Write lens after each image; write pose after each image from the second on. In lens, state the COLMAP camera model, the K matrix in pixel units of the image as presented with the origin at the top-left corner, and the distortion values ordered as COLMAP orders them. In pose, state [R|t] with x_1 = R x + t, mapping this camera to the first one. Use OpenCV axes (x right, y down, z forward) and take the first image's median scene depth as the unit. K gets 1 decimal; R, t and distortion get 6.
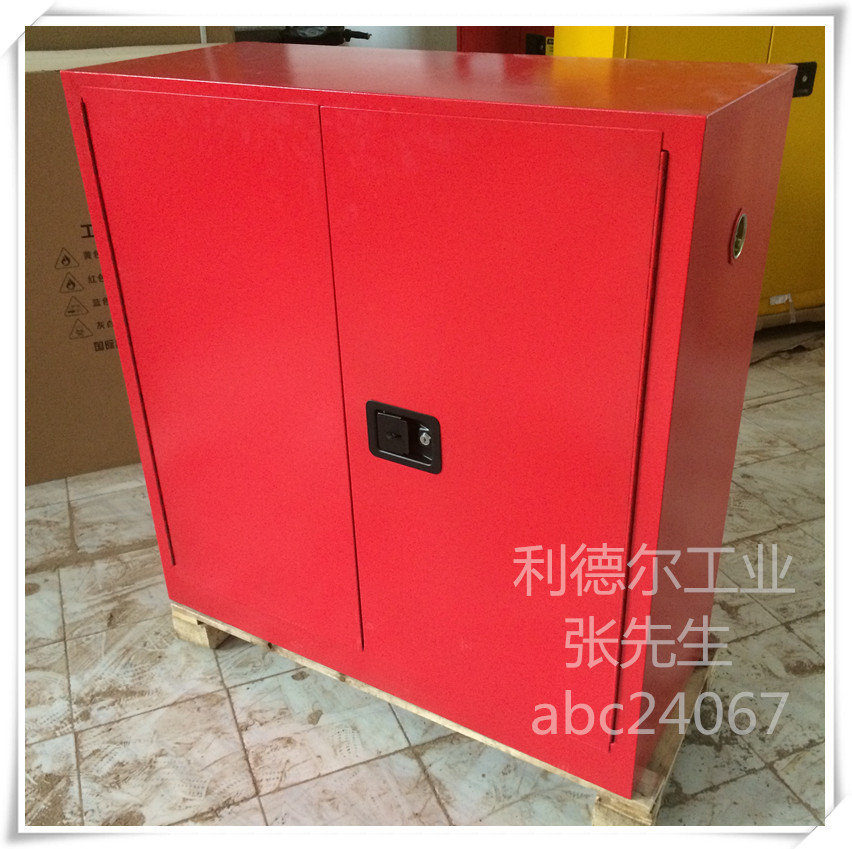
lens RADIAL K [[915.0, 0, 425.4], [0, 915.0, 423.6], [0, 0, 1]] dist [0.025934, 0.000000]
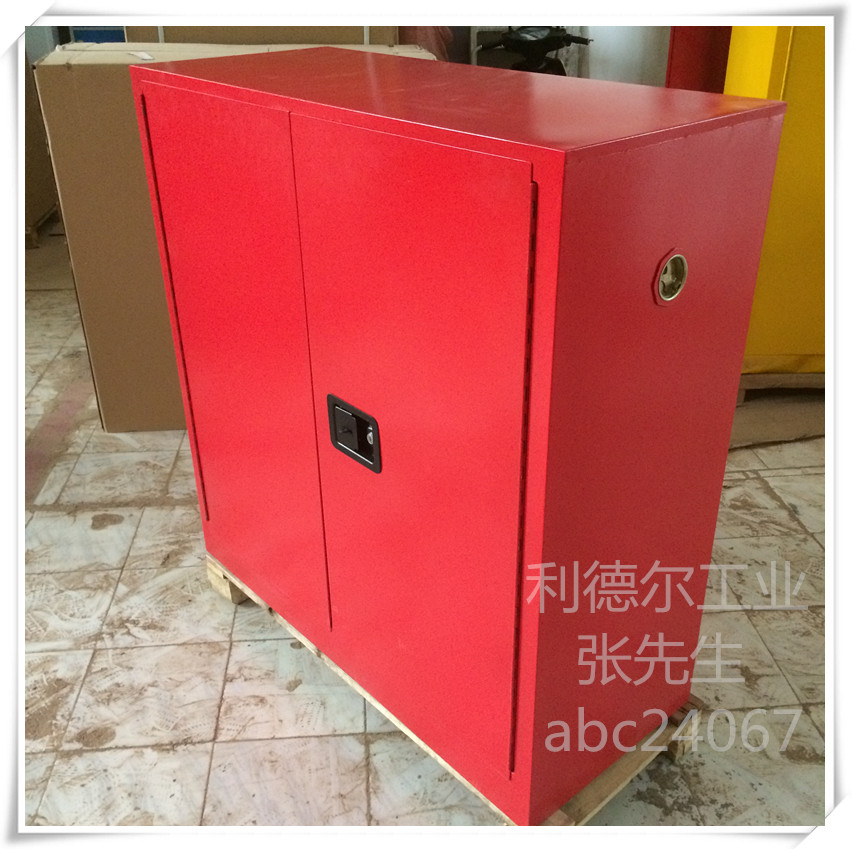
lens RADIAL K [[915.0, 0, 429.9], [0, 915.0, 423.7], [0, 0, 1]] dist [0.025934, 0.000000]
pose [[0.954382, 0.154046, -0.255782, 0.259147], [-0.153752, 0.987880, 0.021273, -0.024912], [0.255959, 0.019025, 0.966500, 0.011642]]
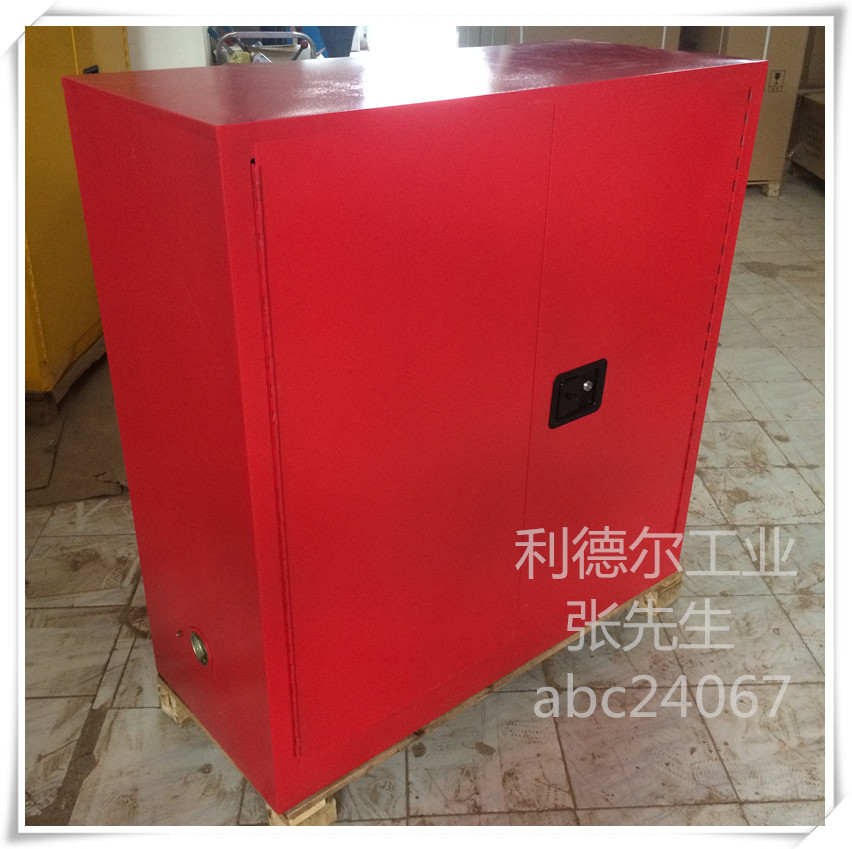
lens RADIAL K [[915.0, 0, 422.2], [0, 915.0, 431.9], [0, 0, 1]] dist [0.025934, 0.000000]
pose [[0.330293, -0.416449, 0.847040, -0.832426], [0.429951, 0.865276, 0.257760, -0.246083], [-0.840267, 0.279049, 0.464847, 0.527902]]
